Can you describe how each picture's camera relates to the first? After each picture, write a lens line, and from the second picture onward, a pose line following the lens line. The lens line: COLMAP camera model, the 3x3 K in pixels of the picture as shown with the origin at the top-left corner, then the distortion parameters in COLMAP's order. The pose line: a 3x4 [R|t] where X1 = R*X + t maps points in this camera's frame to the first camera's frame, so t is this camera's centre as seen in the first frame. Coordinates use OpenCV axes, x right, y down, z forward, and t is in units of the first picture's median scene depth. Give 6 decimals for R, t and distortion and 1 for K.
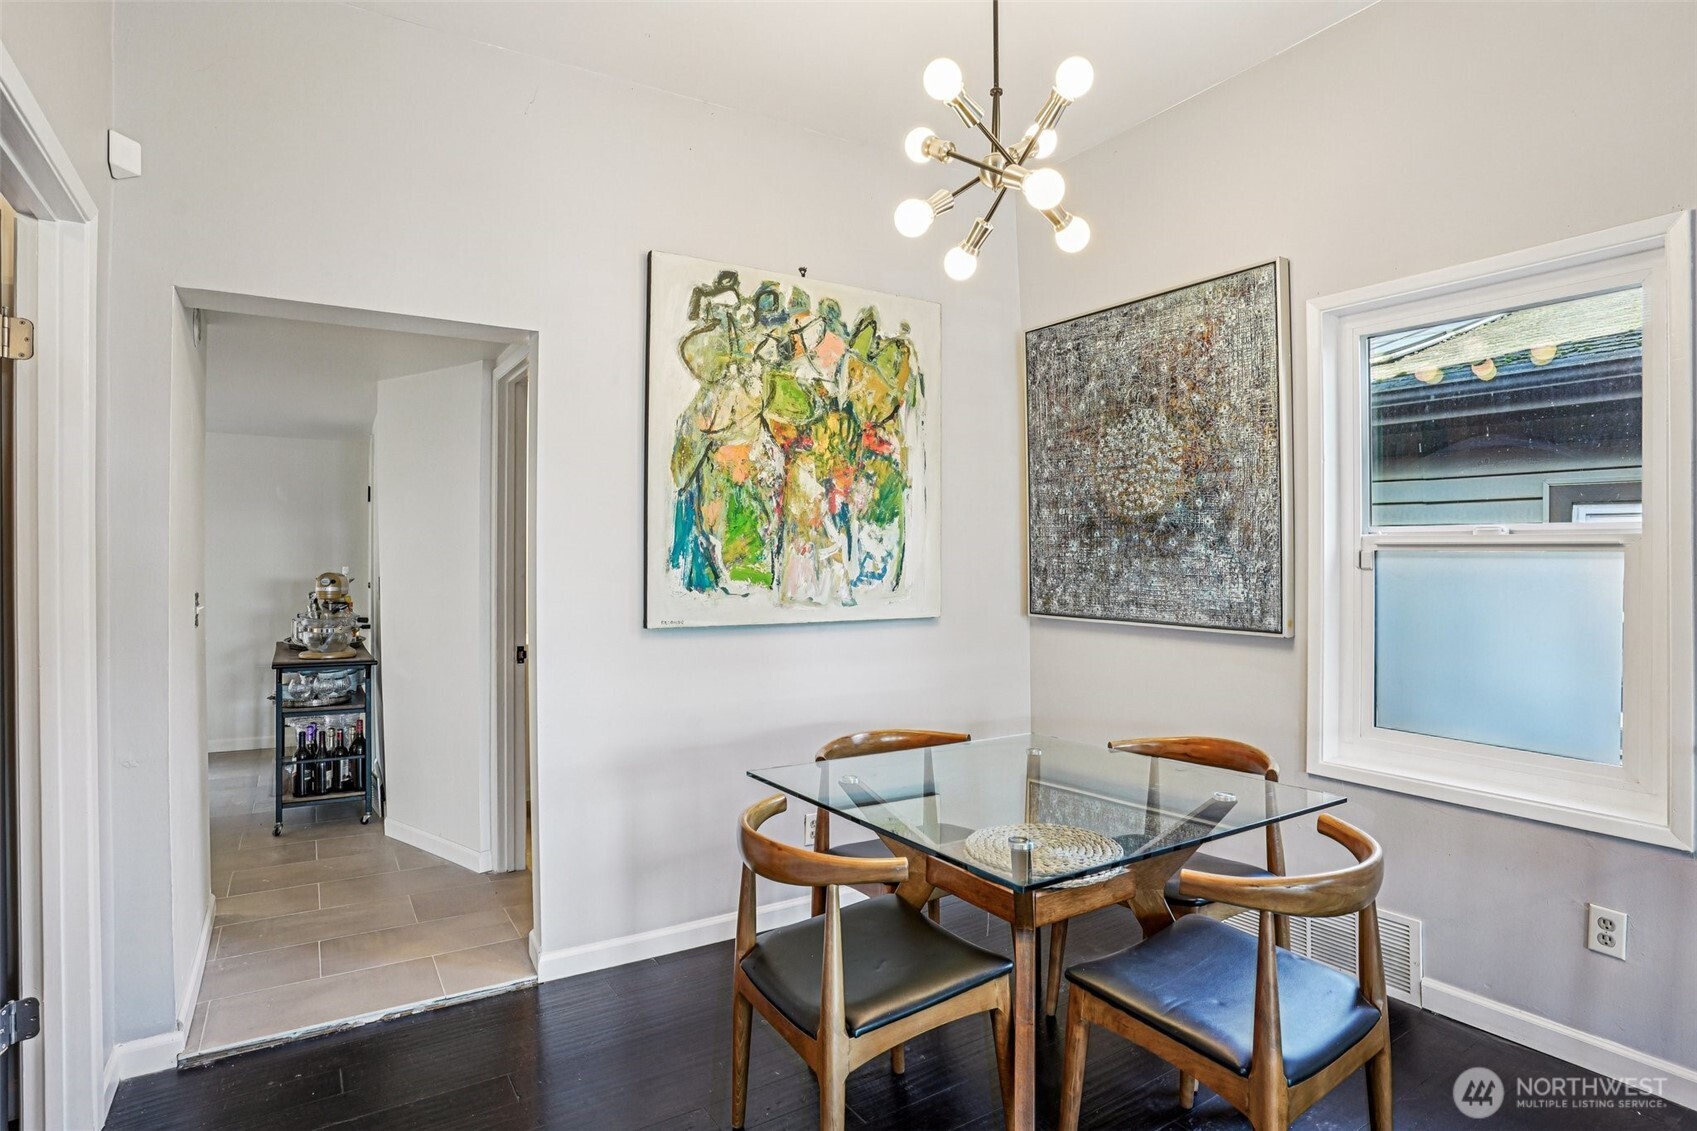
lens RADIAL K [[854.3, 0, 837.1], [0, 854.3, 553.4], [0, 0, 1]] dist [-0.037554, 0.003736]
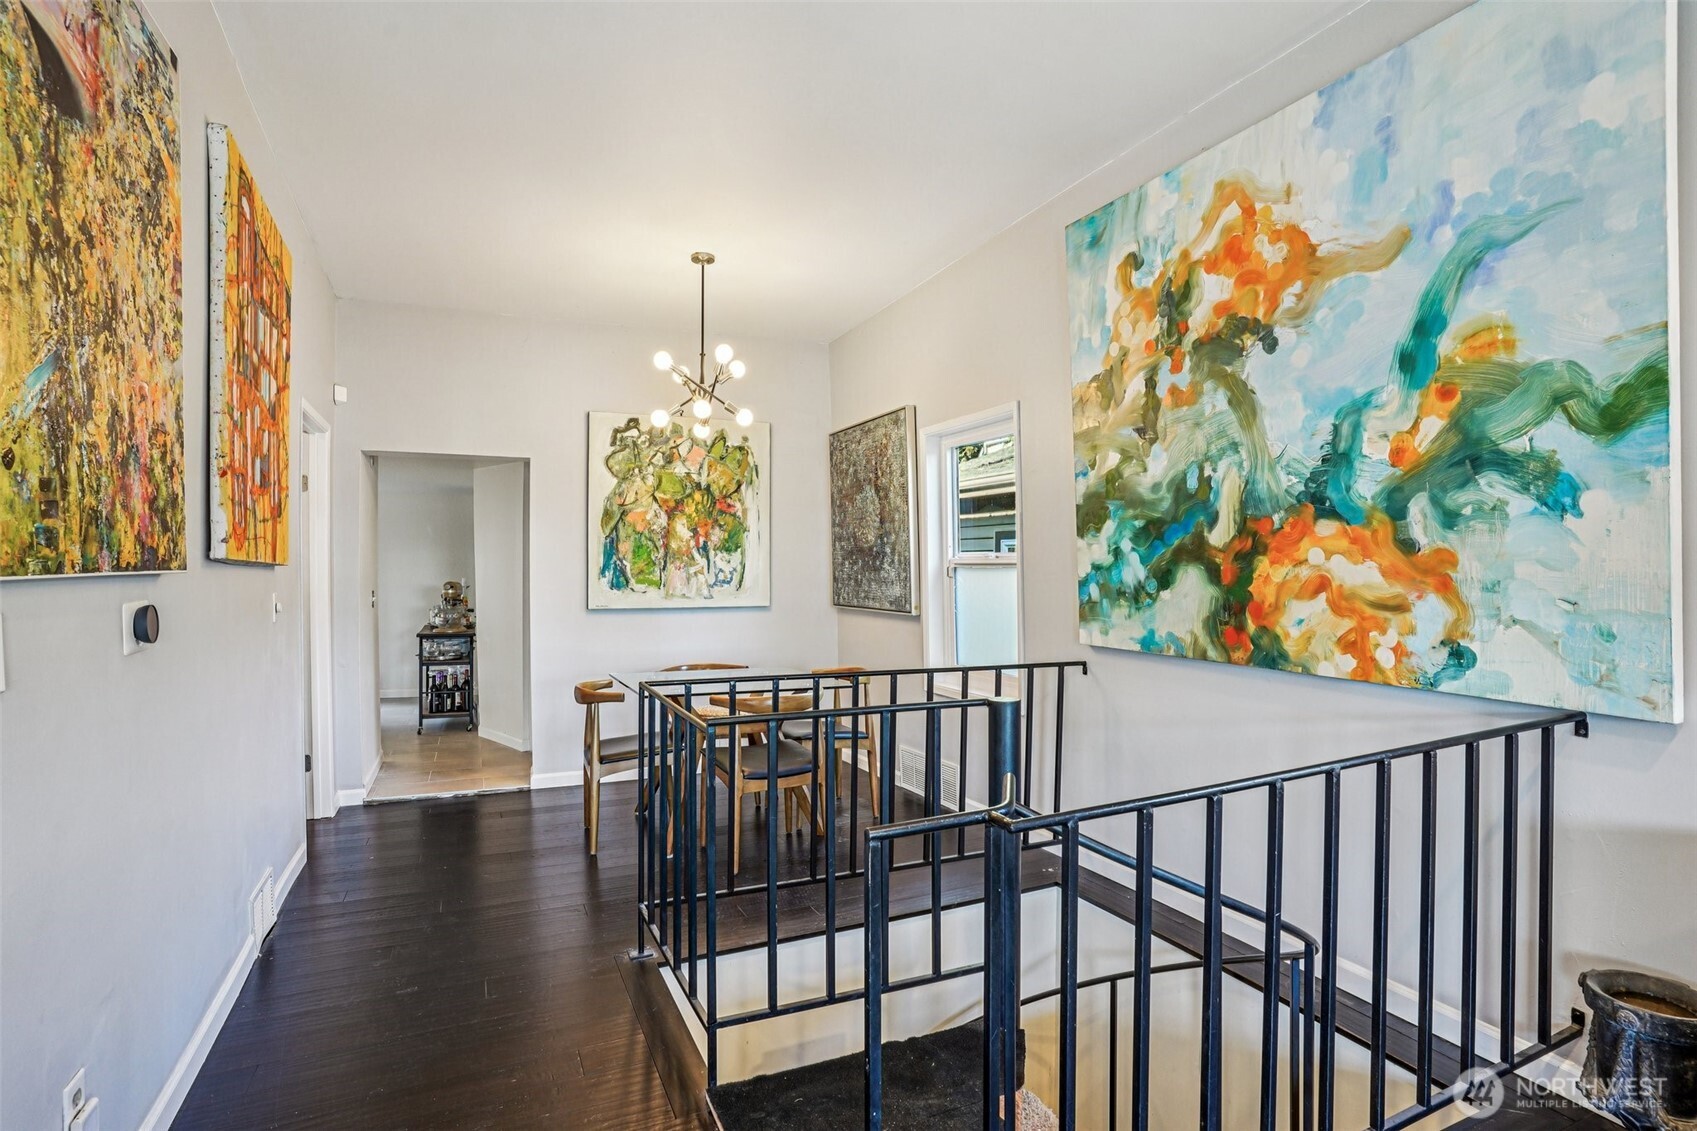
lens RADIAL K [[854.3, 0, 861.1], [0, 854.3, 563.1], [0, 0, 1]] dist [-0.037554, 0.003736]
pose [[0.989461, -0.004791, -0.144723, 0.601687], [0.004255, 0.999983, -0.004013, -0.004759], [0.144739, 0.003355, 0.989464, -0.731932]]
